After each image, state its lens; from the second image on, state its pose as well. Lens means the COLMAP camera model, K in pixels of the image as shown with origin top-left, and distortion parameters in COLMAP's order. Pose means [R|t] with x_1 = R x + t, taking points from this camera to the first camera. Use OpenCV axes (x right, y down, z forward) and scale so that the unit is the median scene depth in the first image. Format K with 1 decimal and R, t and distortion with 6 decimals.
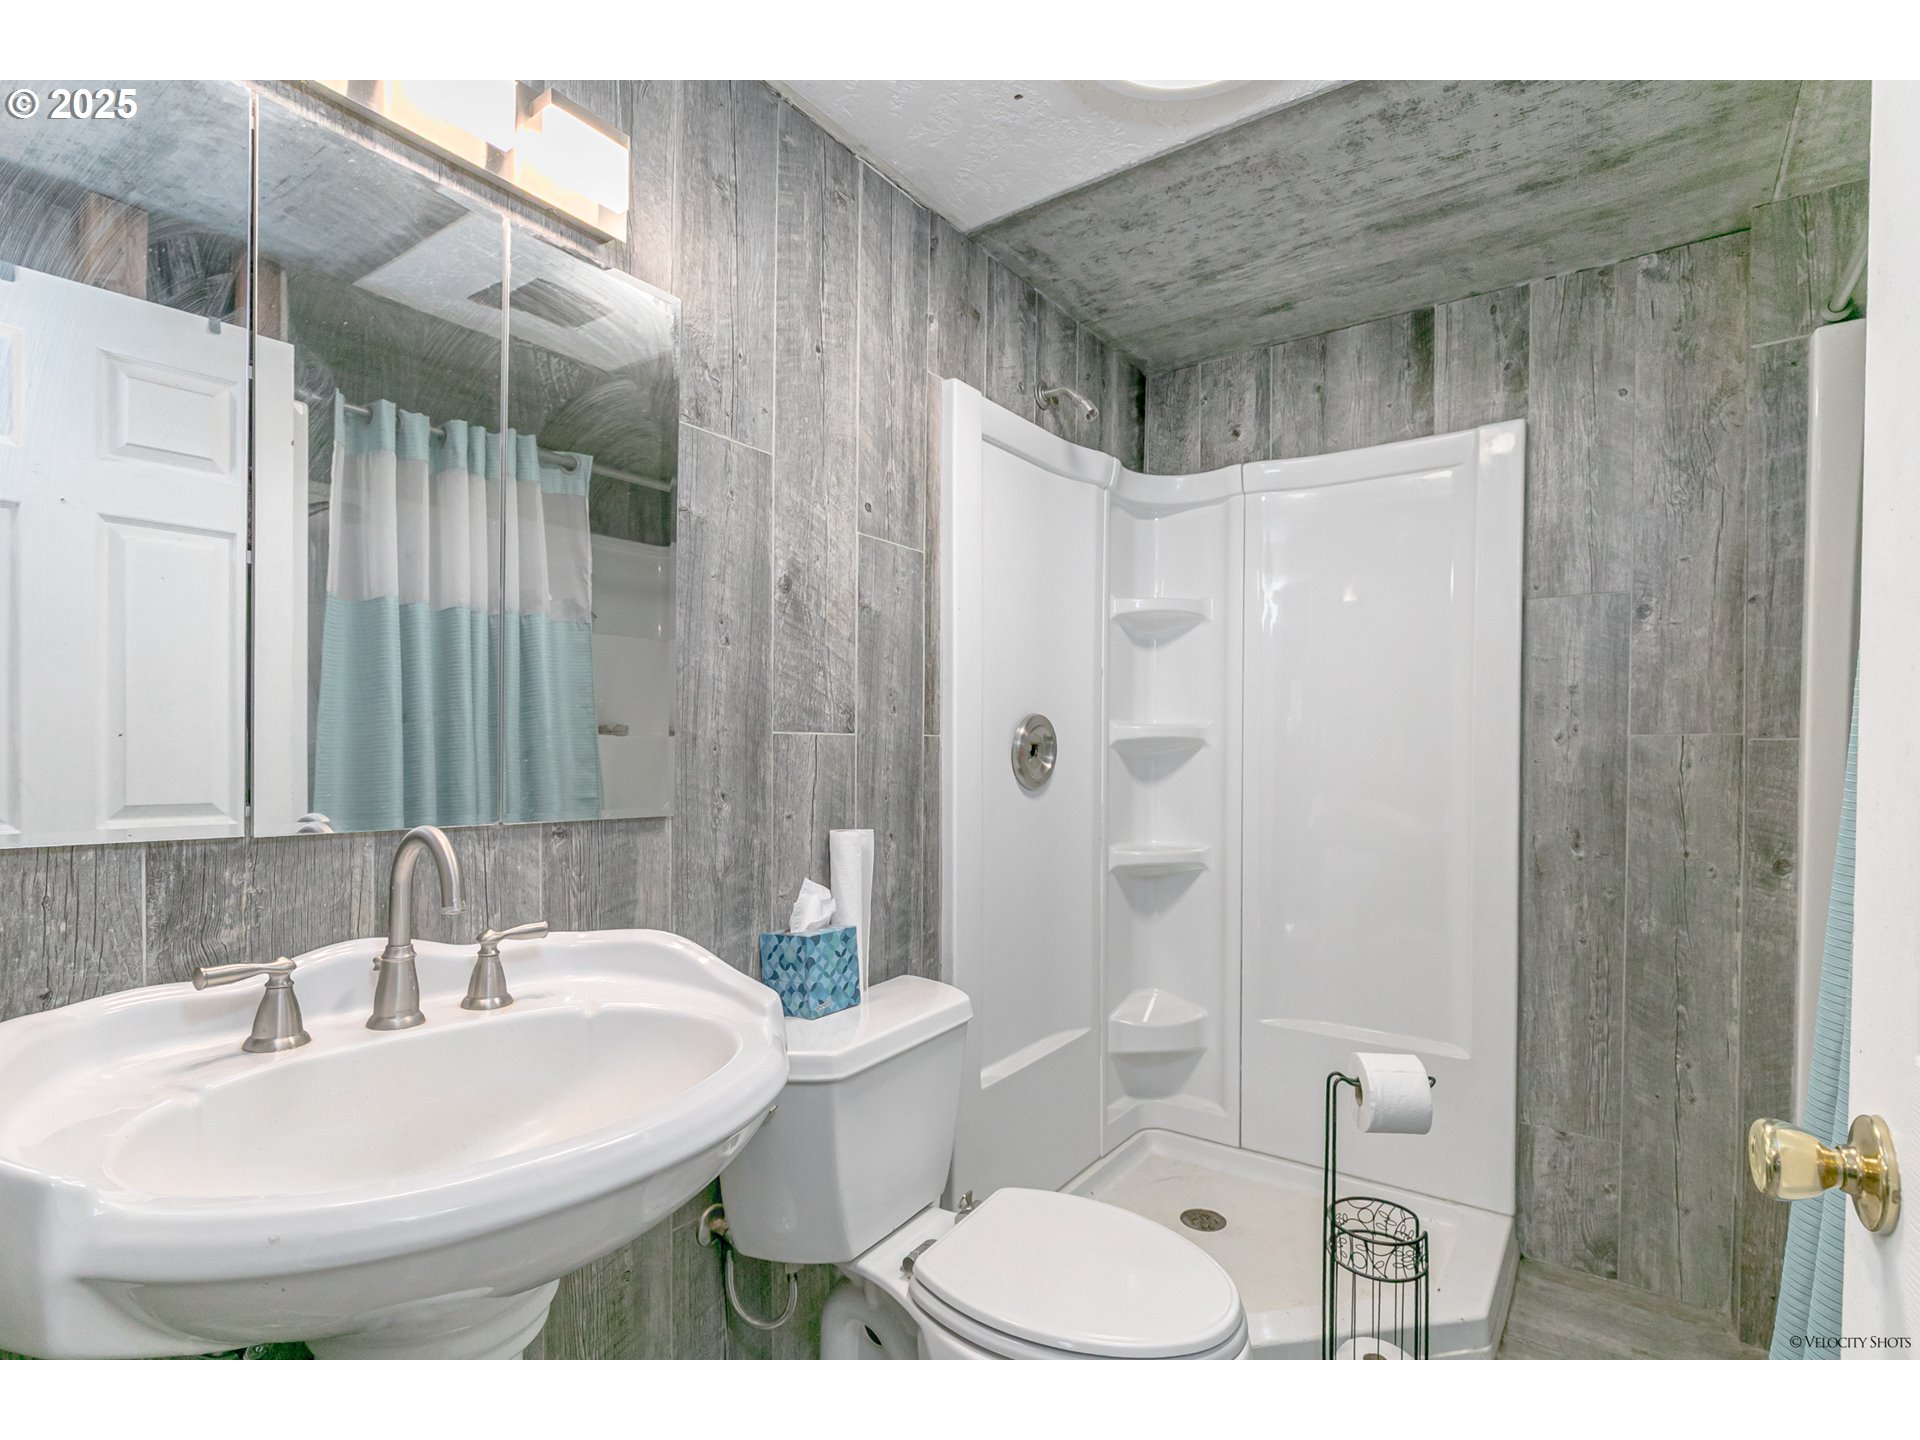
lens RADIAL K [[897.0, 0, 956.3], [0, 897.0, 791.5], [0, 0, 1]] dist [-0.000544, -0.001423]
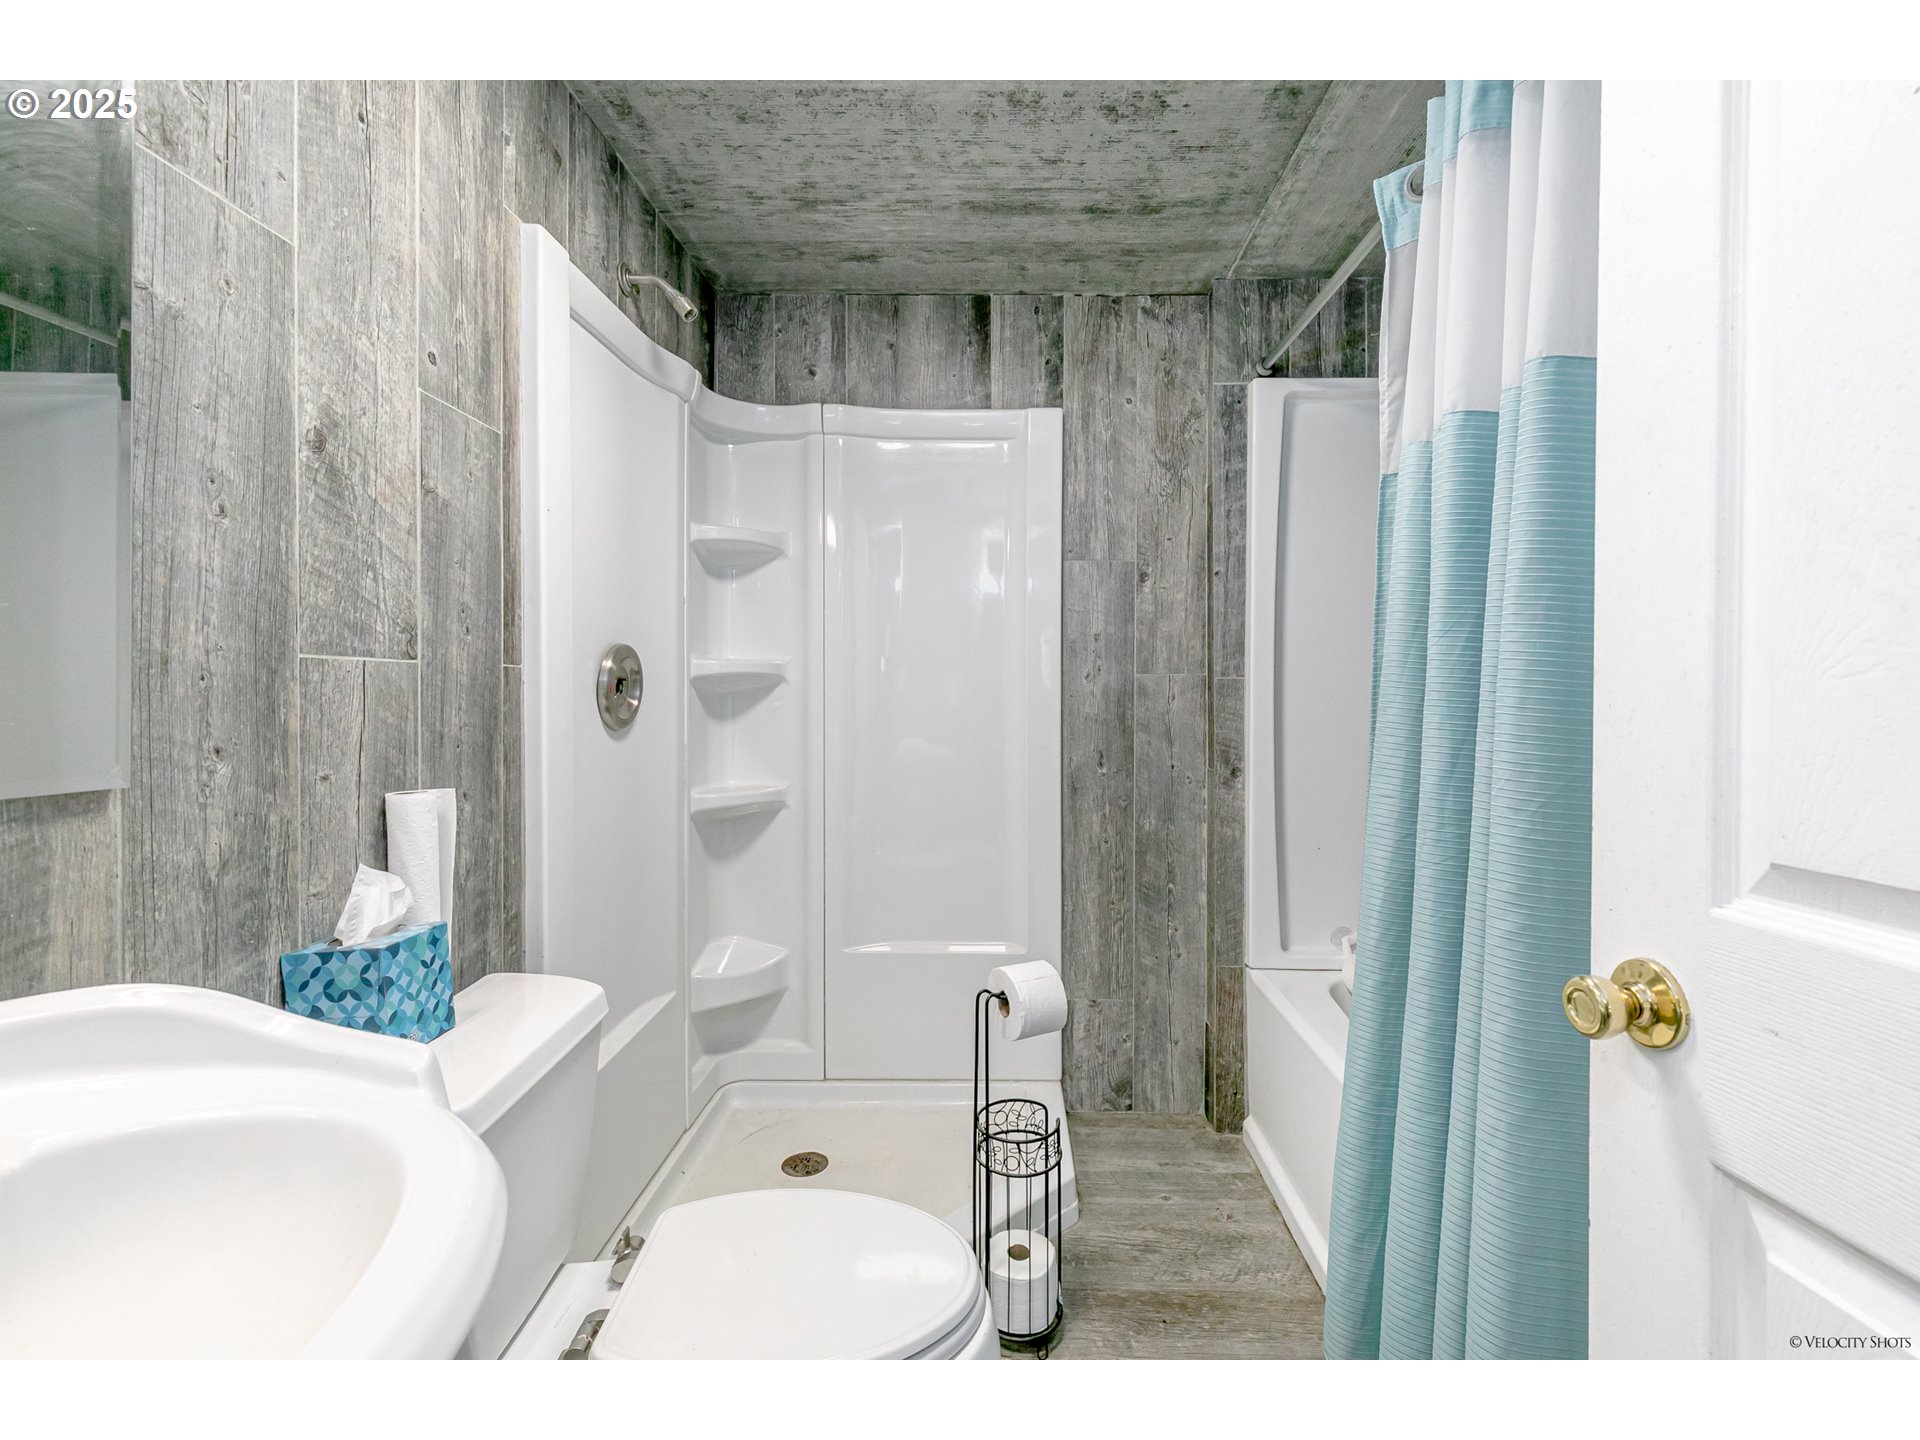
lens RADIAL K [[856.5, 0, 957.6], [0, 856.5, 719.5], [0, 0, 1]] dist [0.008874, -0.002054]
pose [[0.821099, -0.019105, 0.570467, -0.145218], [0.025831, 0.999659, -0.003702, -0.001671], [-0.570202, 0.017776, 0.821313, 0.156958]]
